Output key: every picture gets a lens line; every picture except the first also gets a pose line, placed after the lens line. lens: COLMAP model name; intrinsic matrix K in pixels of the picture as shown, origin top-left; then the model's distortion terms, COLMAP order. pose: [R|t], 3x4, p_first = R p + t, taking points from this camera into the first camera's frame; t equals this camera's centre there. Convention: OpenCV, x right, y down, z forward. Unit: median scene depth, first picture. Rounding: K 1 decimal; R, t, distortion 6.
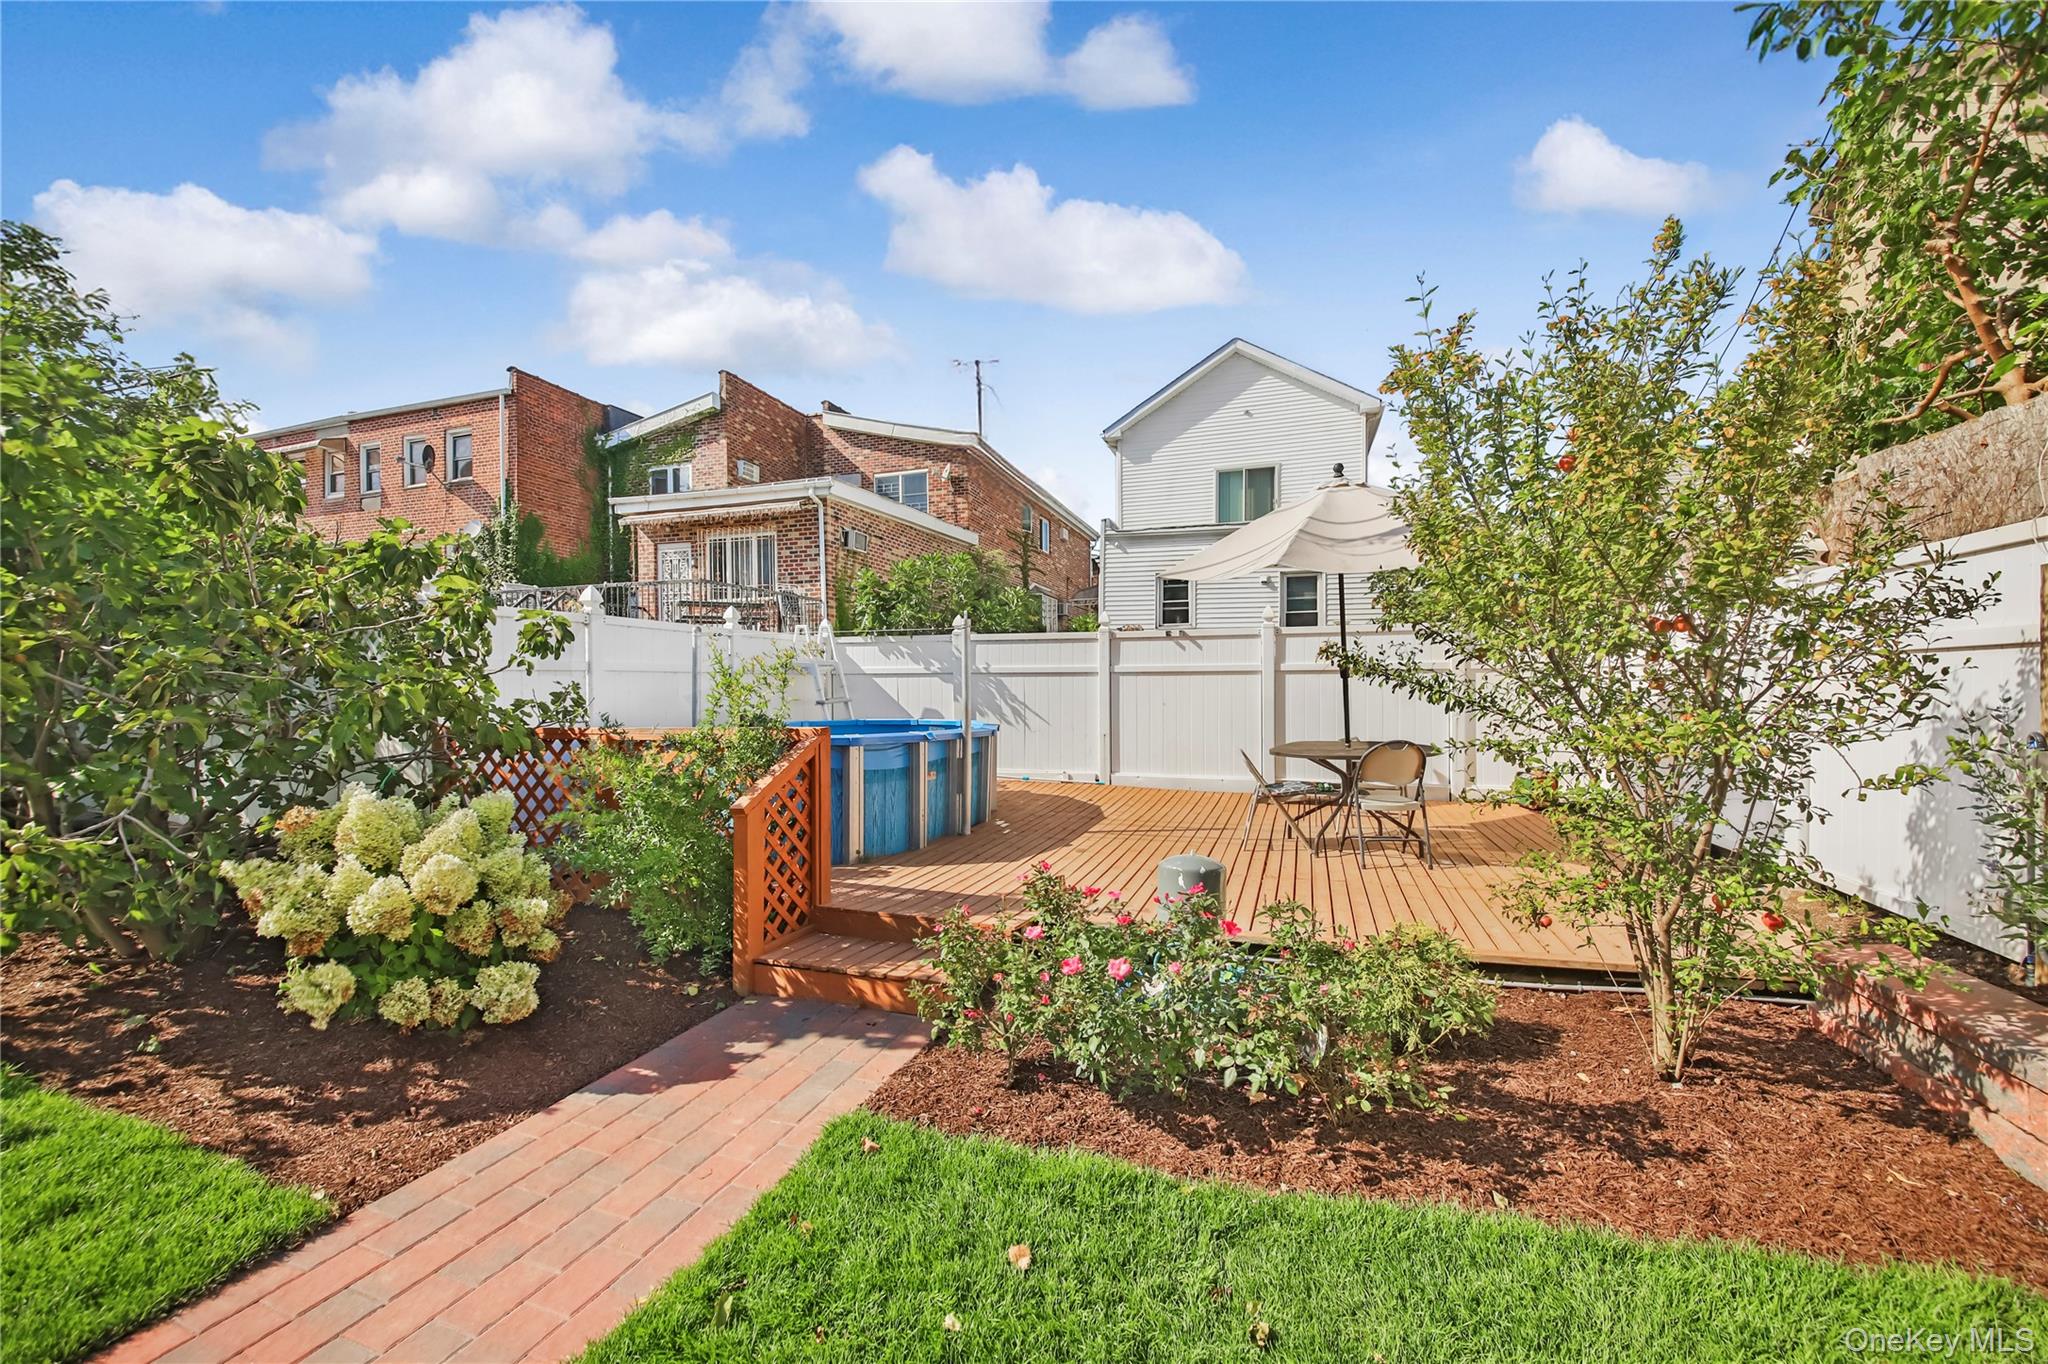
lens RADIAL K [[796.2, 0, 1061.3], [0, 796.2, 682.6], [0, 0, 1]] dist [0.001396, 0.000016]
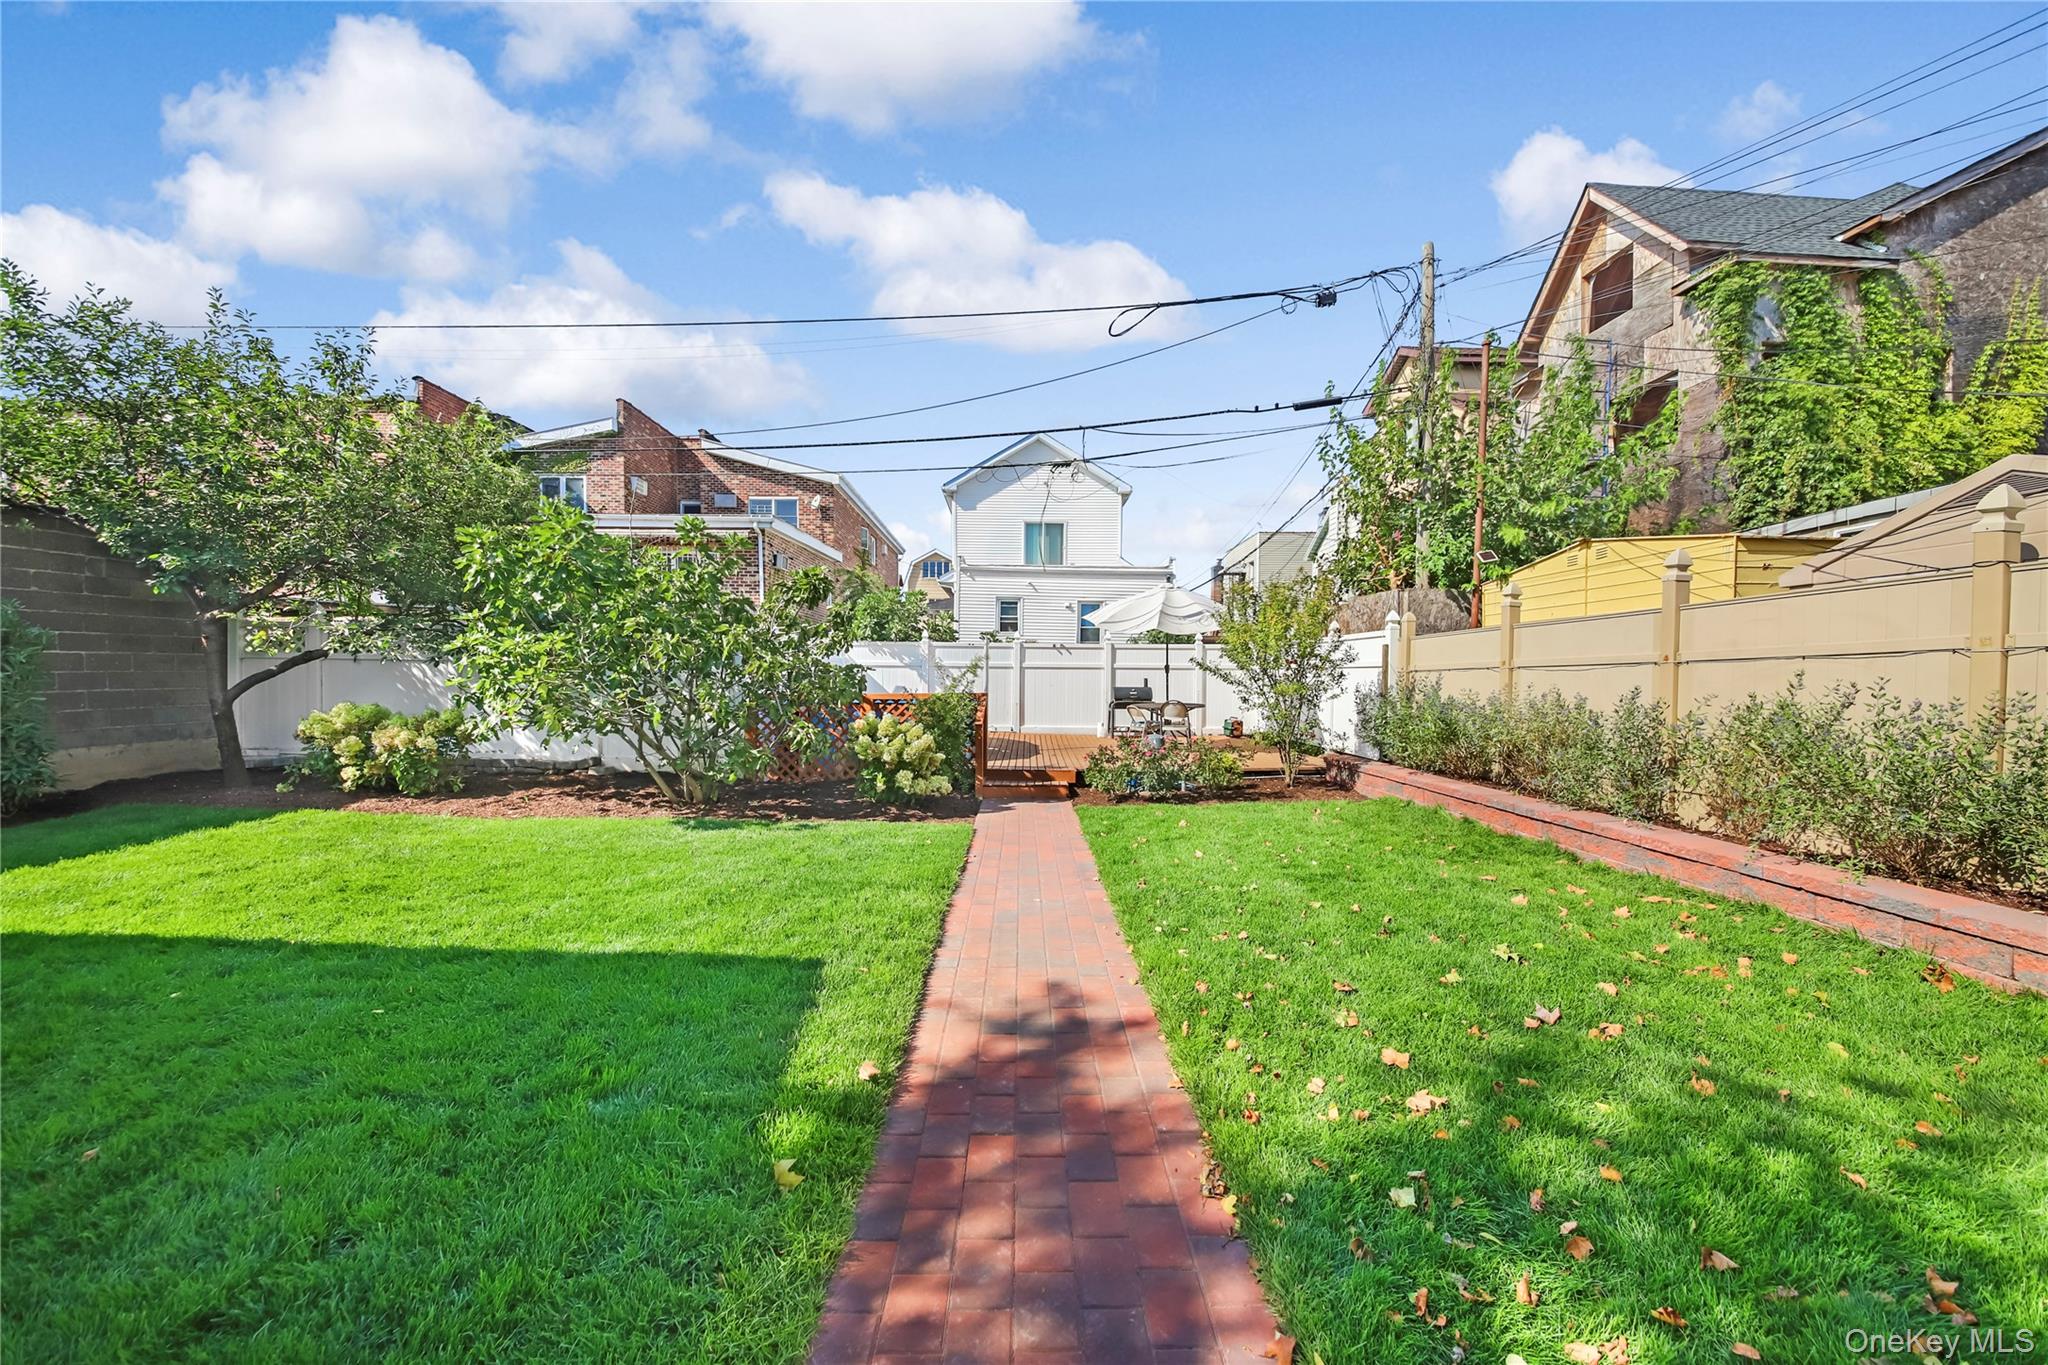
lens RADIAL K [[712.7, 0, 1064.9], [0, 712.7, 685.1], [0, 0, 1]] dist [-0.000550, -0.000073]
pose [[0.941511, 0.008301, 0.336879, -0.159840], [-0.015311, 0.999718, 0.018157, -0.001518], [-0.336633, -0.022253, 0.941373, -0.210113]]
